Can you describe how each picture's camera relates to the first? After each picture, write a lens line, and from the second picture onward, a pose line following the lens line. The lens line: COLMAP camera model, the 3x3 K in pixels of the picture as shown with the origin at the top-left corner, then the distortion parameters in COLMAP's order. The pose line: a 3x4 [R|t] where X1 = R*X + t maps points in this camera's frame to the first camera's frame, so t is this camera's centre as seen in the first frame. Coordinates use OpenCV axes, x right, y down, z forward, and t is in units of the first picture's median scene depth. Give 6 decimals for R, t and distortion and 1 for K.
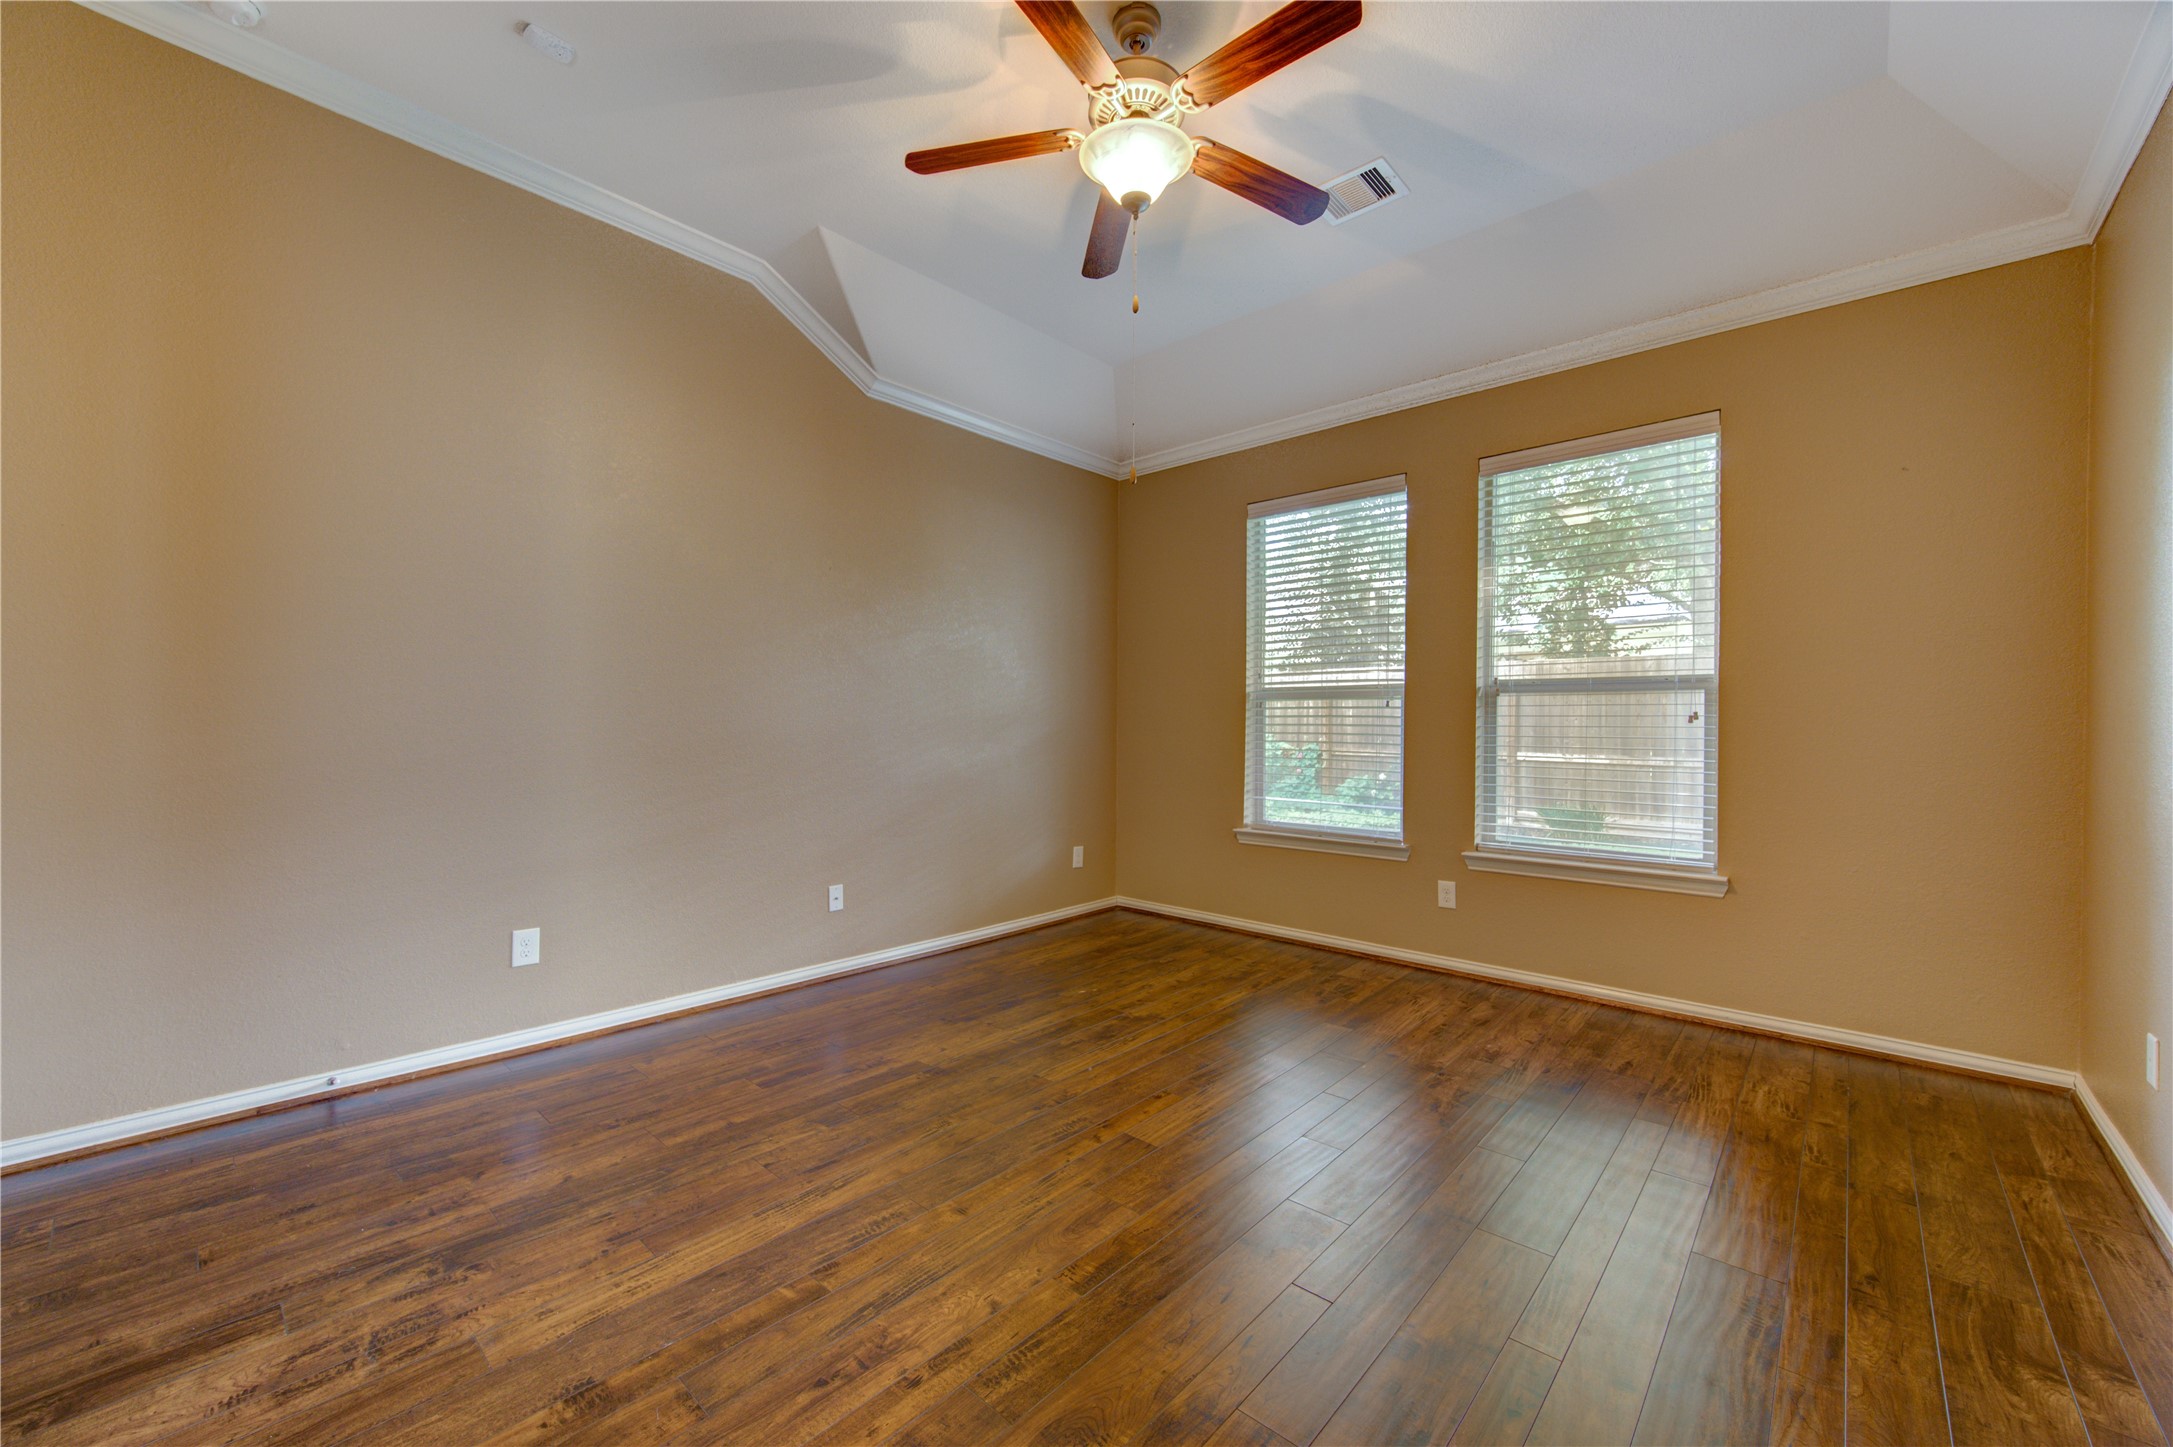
lens RADIAL K [[859.0, 0, 1090.5], [0, 859.0, 733.2], [0, 0, 1]] dist [0.003139, -0.000406]
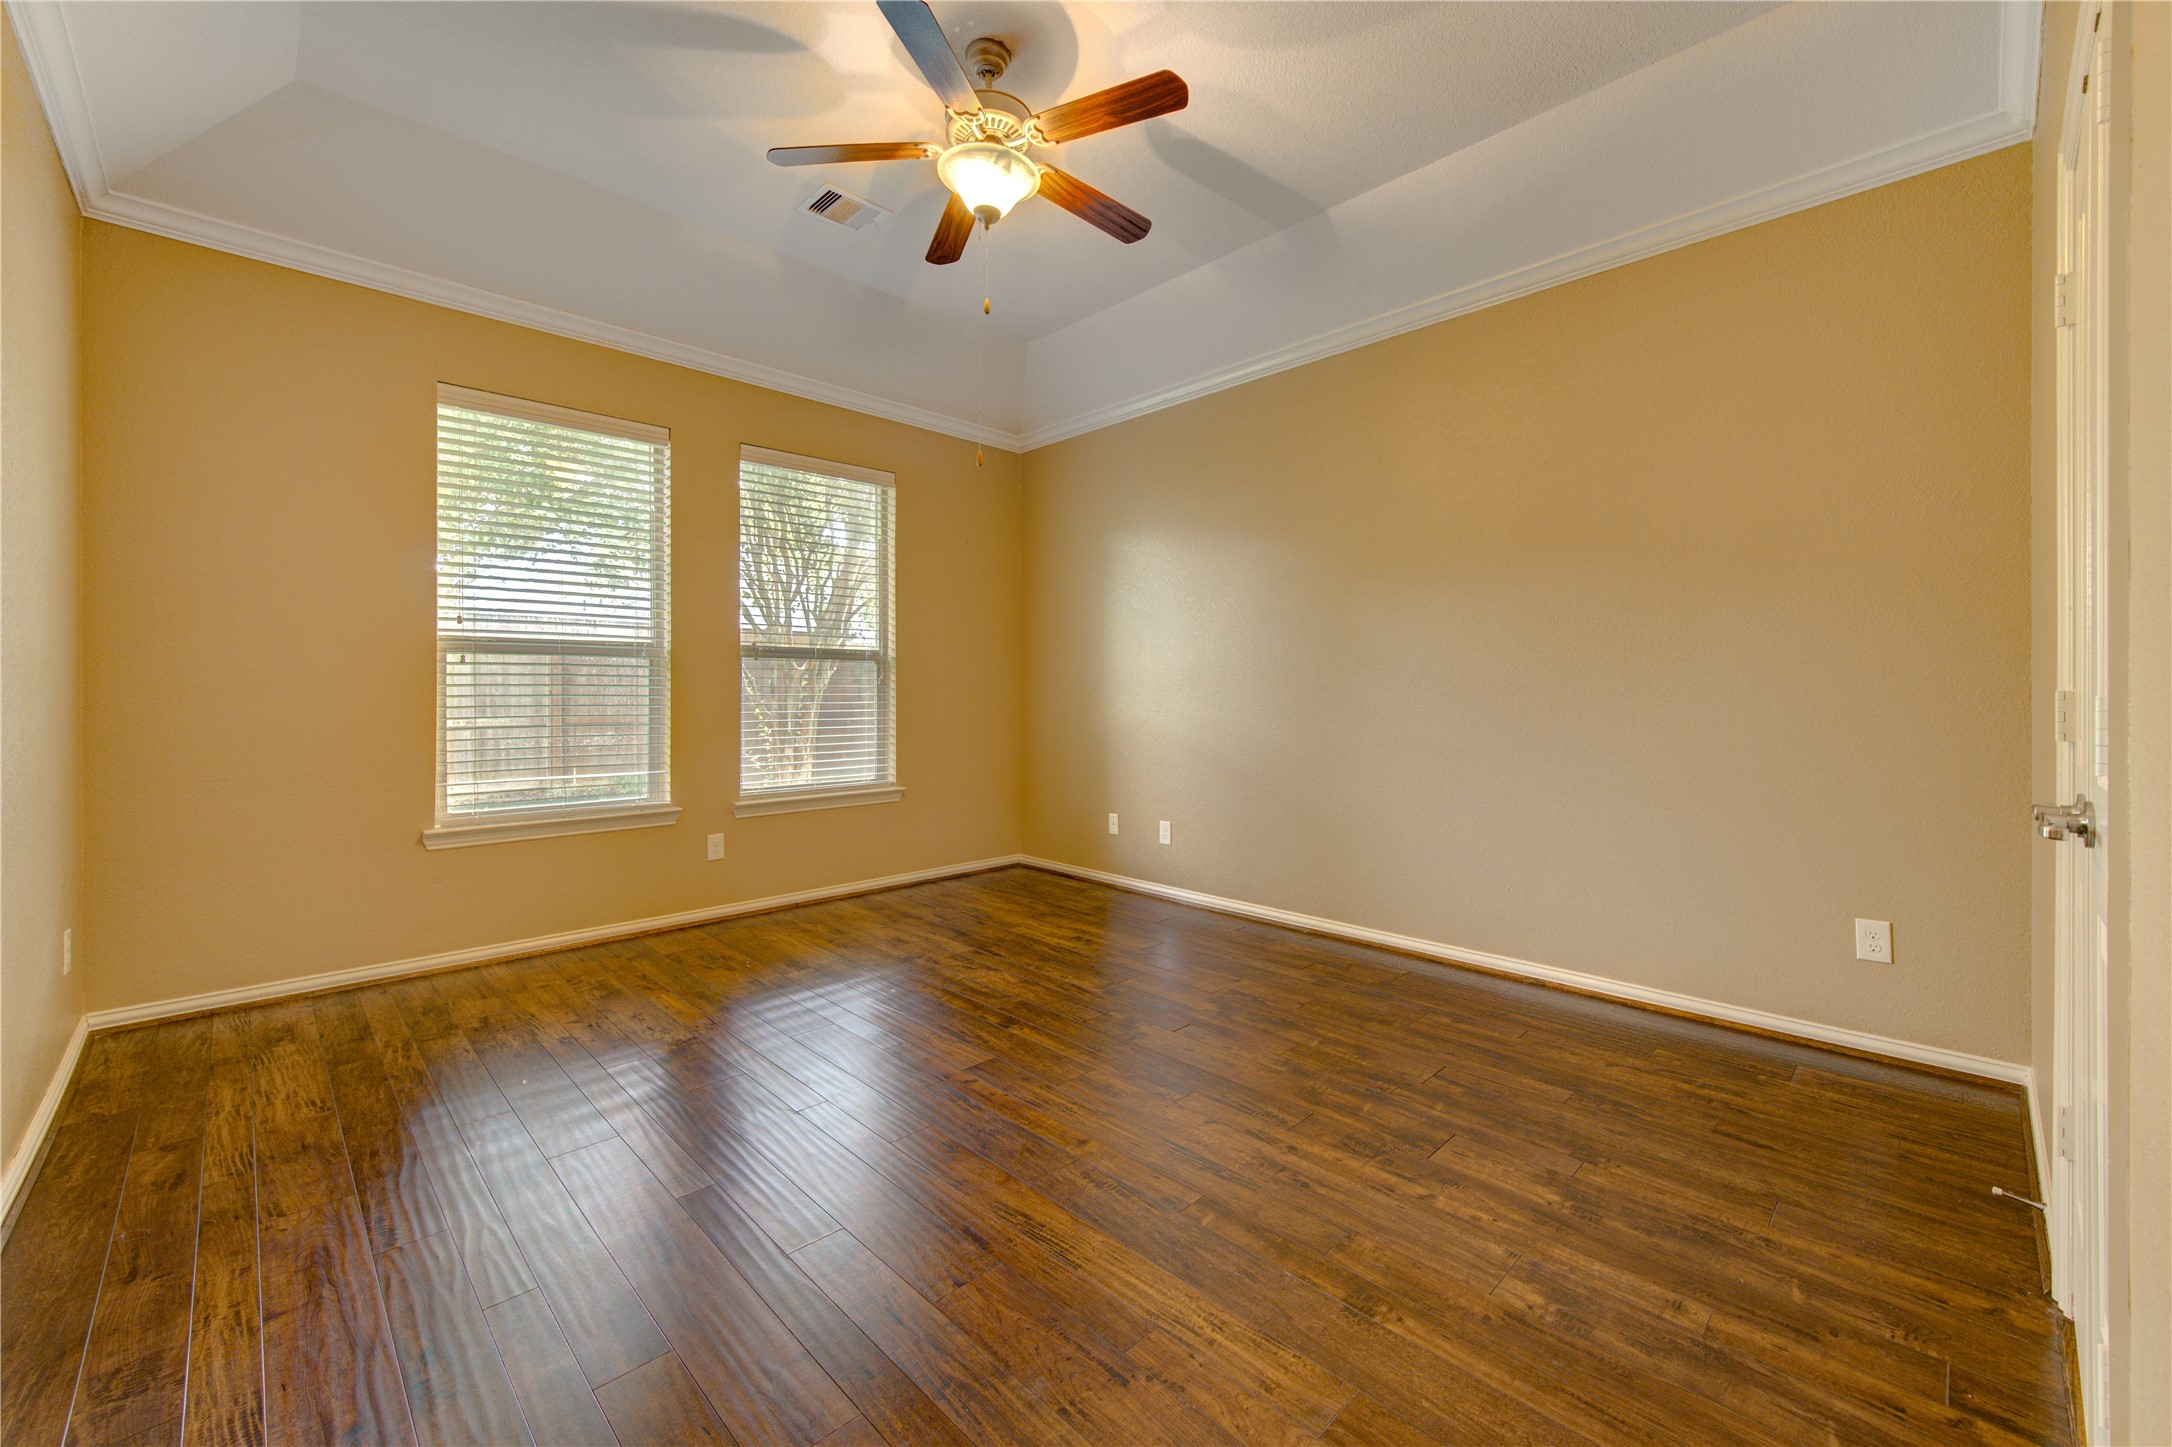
lens RADIAL K [[858.6, 0, 1124.4], [0, 858.6, 695.5], [0, 0, 1]] dist [0.003139, -0.000406]
pose [[0.032255, -0.013730, 0.999385, -1.123670], [0.010044, 0.999860, 0.013413, -0.011862], [-0.999429, 0.009605, 0.032388, 0.845548]]
